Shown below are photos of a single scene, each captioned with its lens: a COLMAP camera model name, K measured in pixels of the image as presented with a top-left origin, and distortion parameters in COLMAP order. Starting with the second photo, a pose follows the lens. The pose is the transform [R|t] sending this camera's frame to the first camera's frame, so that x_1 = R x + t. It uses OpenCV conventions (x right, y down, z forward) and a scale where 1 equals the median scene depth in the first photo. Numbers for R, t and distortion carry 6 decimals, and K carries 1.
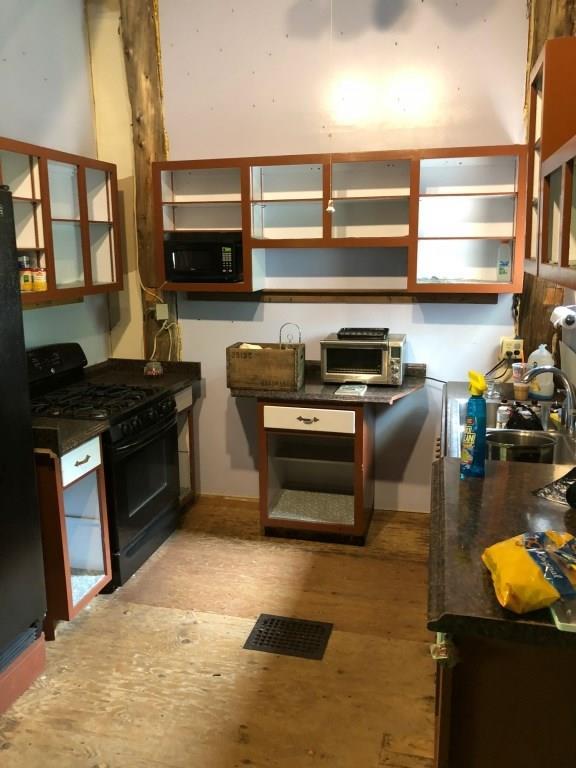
lens RADIAL K [[633.7, 0, 286.5], [0, 633.7, 380.9], [0, 0, 1]] dist [0.034653, -0.032410]
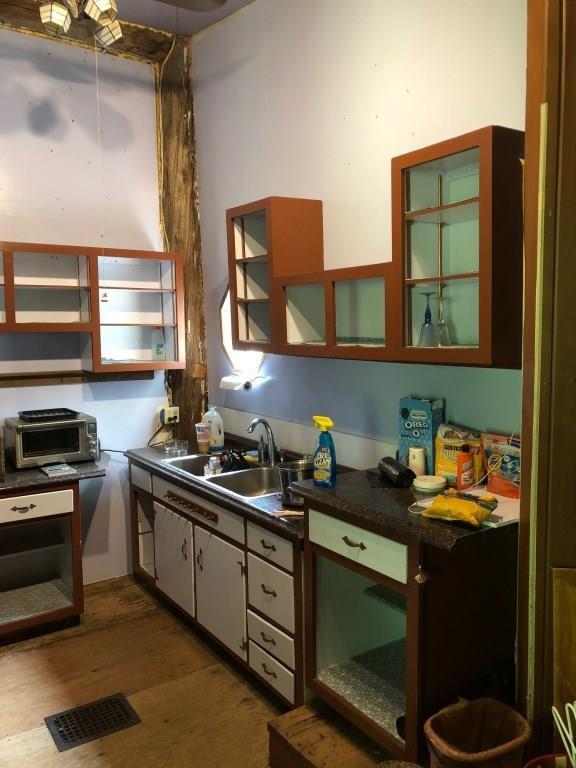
lens RADIAL K [[633.7, 0, 285.7], [0, 633.7, 384.7], [0, 0, 1]] dist [0.034653, -0.032410]
pose [[0.657106, -0.062384, 0.751212, -0.410182], [0.155310, 0.986392, -0.053940, -0.009016], [-0.737625, 0.152115, 0.657853, 0.042328]]
